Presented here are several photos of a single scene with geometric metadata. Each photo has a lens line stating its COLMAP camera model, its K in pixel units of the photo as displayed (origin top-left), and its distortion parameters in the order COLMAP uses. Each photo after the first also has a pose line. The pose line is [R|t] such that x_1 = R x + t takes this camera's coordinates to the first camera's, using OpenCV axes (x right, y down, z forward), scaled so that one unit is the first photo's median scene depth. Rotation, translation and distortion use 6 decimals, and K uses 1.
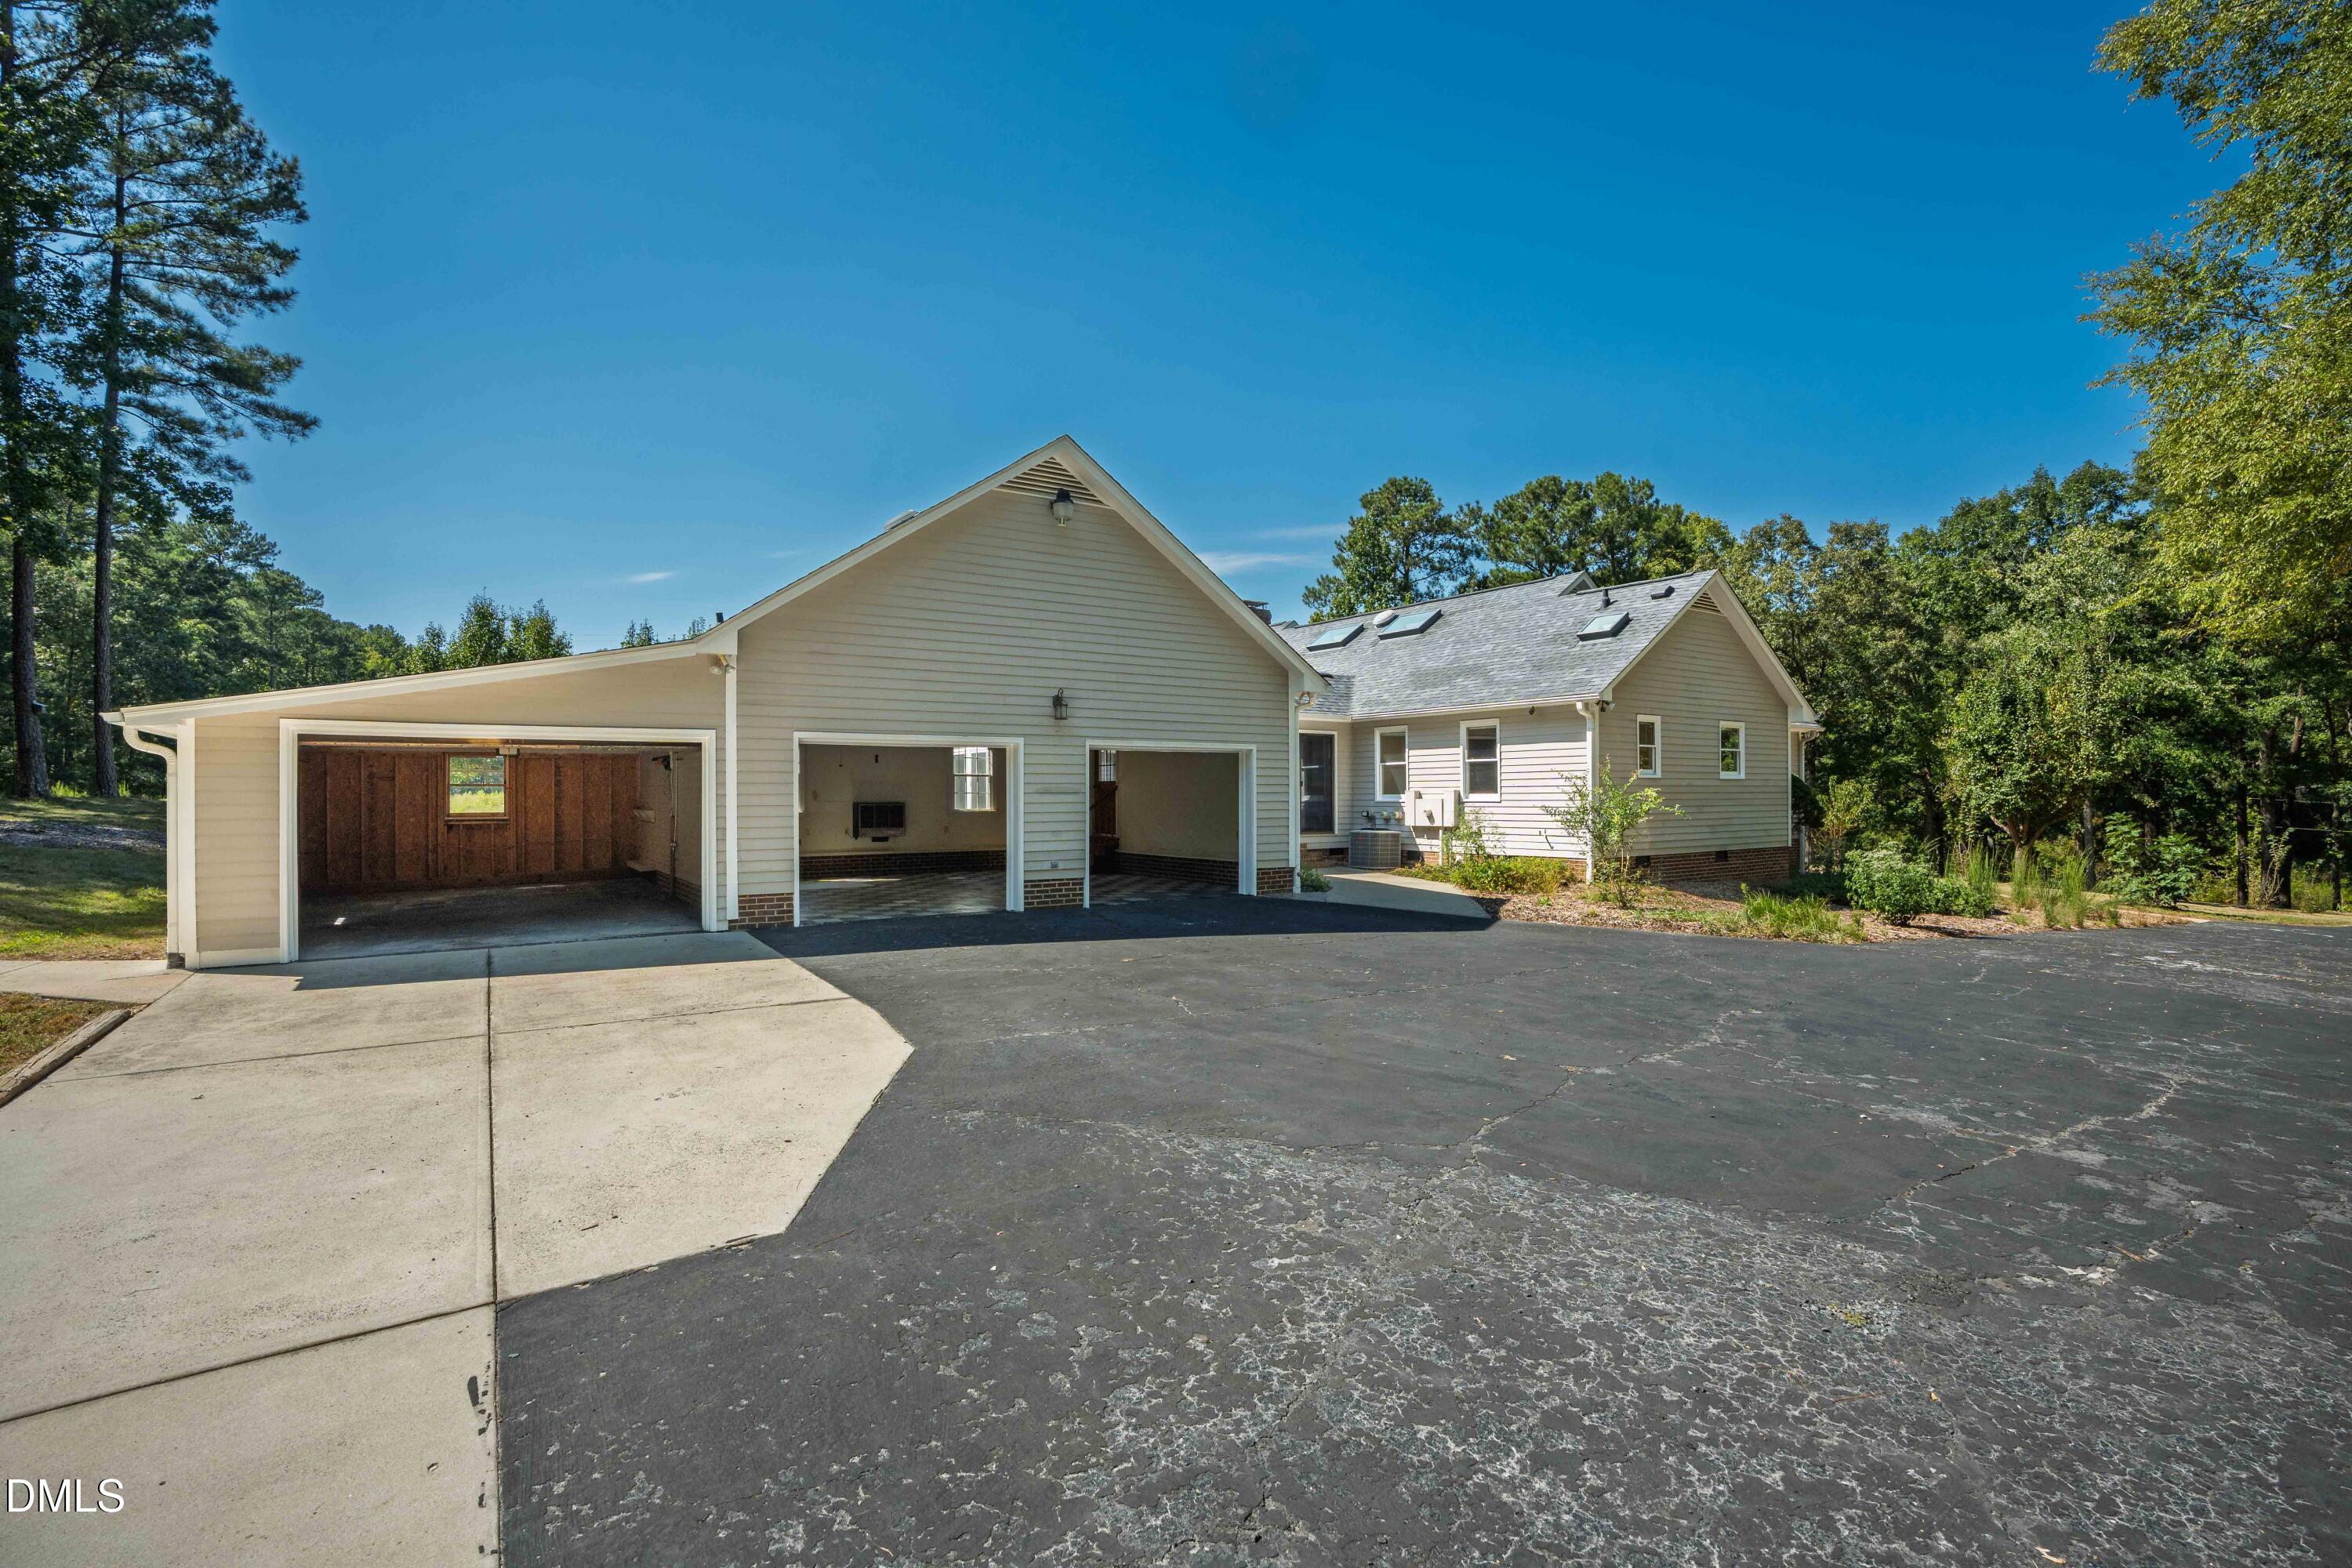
lens RADIAL K [[1063.1, 0, 1176.4], [0, 1063.1, 785.8], [0, 0, 1]] dist [-0.009766, 0.004783]
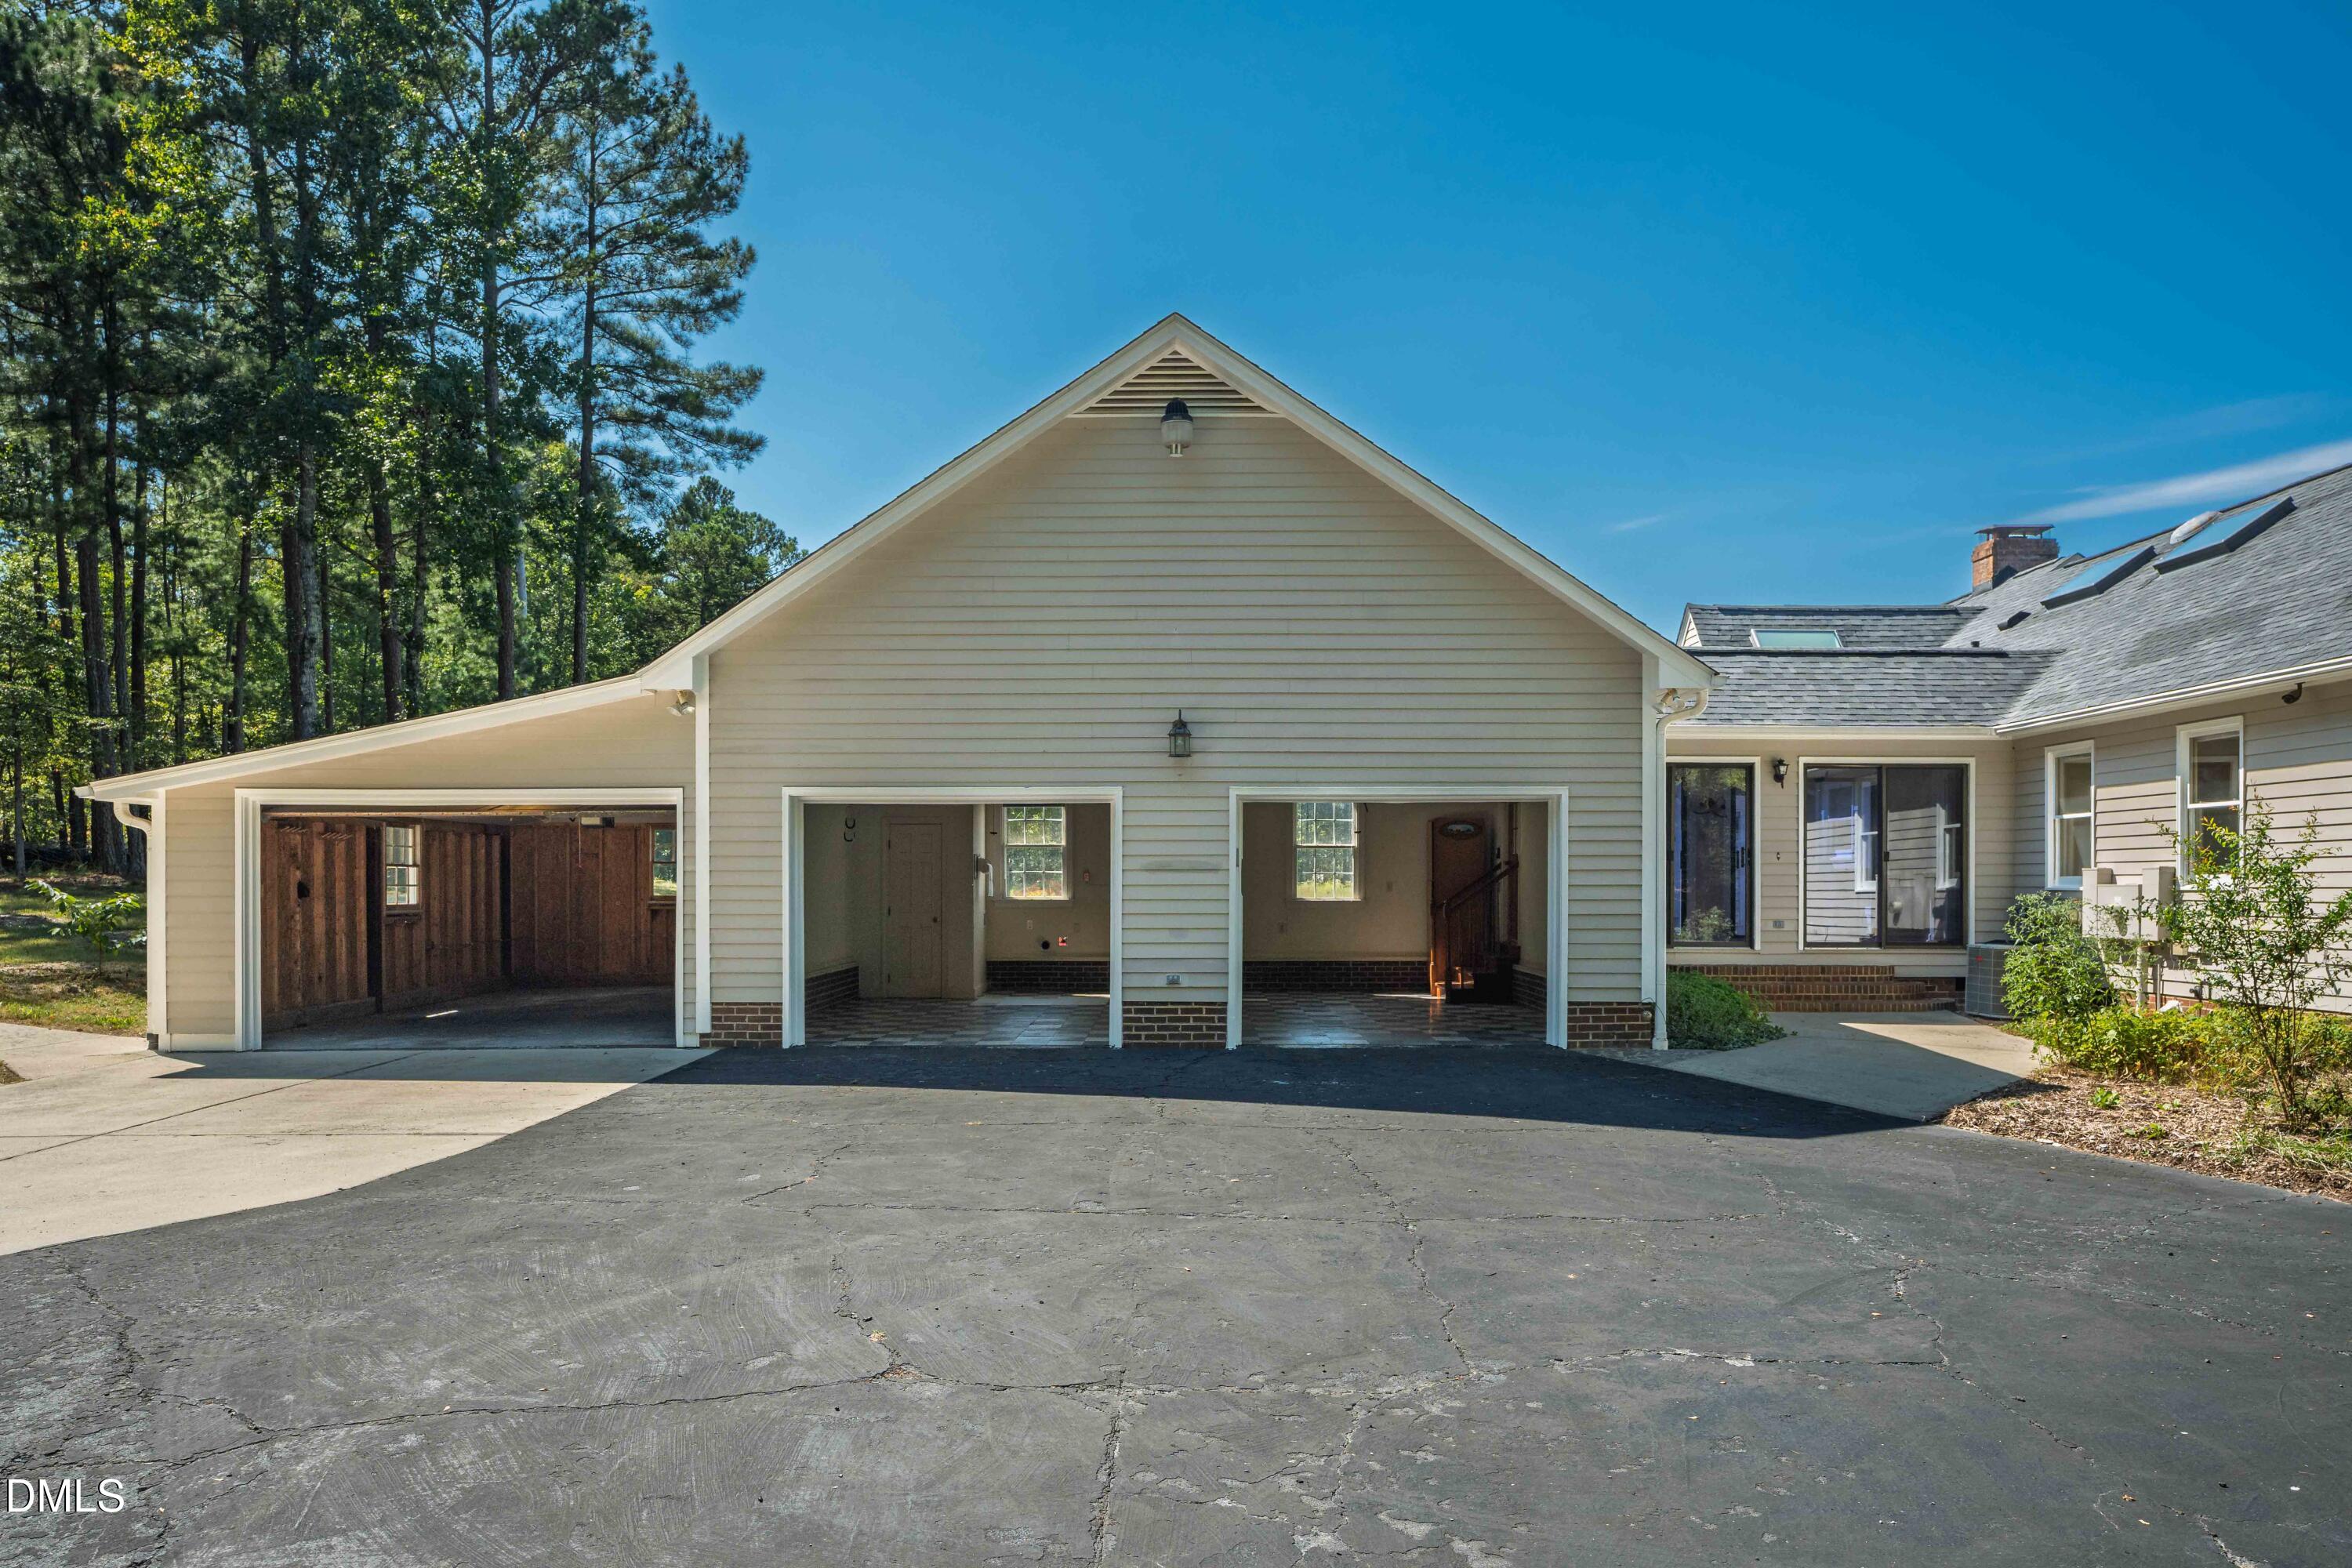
lens RADIAL K [[1615.5, 0, 1180.3], [0, 1615.5, 882.5], [0, 0, 1]] dist [0.029005, 0.000060]
pose [[0.839860, 0.003472, -0.542793, 0.401715], [0.001922, 0.999954, 0.009369, 0.004979], [0.542800, -0.008912, 0.839814, 0.158806]]
